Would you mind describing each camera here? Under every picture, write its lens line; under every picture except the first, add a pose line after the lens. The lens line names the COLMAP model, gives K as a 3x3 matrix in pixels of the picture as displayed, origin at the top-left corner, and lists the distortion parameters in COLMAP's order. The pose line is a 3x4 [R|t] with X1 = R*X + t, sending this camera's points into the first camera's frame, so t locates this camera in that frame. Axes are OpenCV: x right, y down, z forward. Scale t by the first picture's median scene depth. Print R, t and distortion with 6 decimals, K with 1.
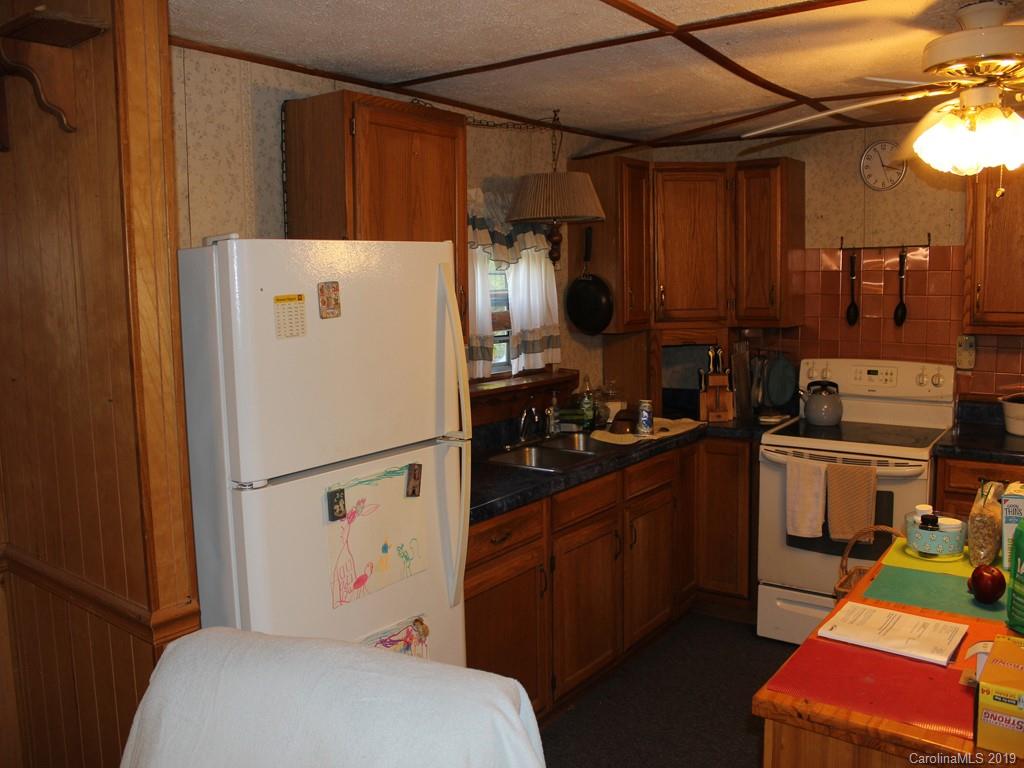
lens RADIAL K [[849.1, 0, 510.6], [0, 849.1, 360.6], [0, 0, 1]] dist [-0.171668, 0.152338]
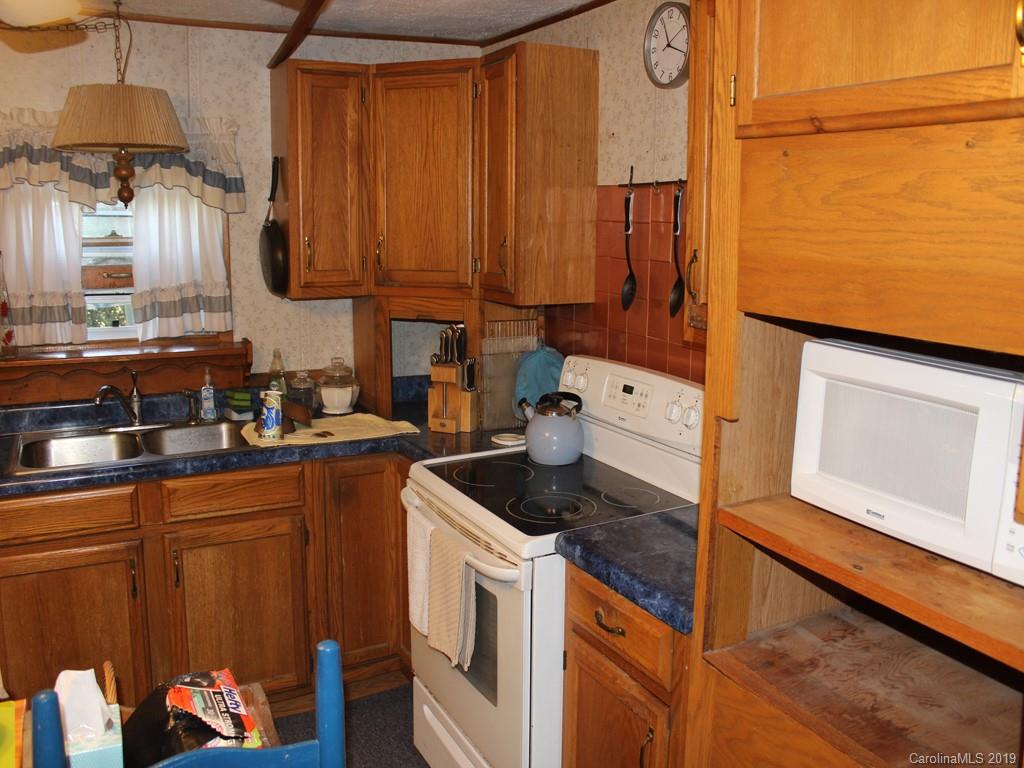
lens RADIAL K [[849.1, 0, 510.6], [0, 849.1, 360.6], [0, 0, 1]] dist [-0.171668, 0.152338]
pose [[0.916145, 0.096934, -0.388949, 0.595703], [-0.069634, 0.994053, 0.083722, -0.052793], [0.394751, -0.049617, 0.917447, 0.390312]]
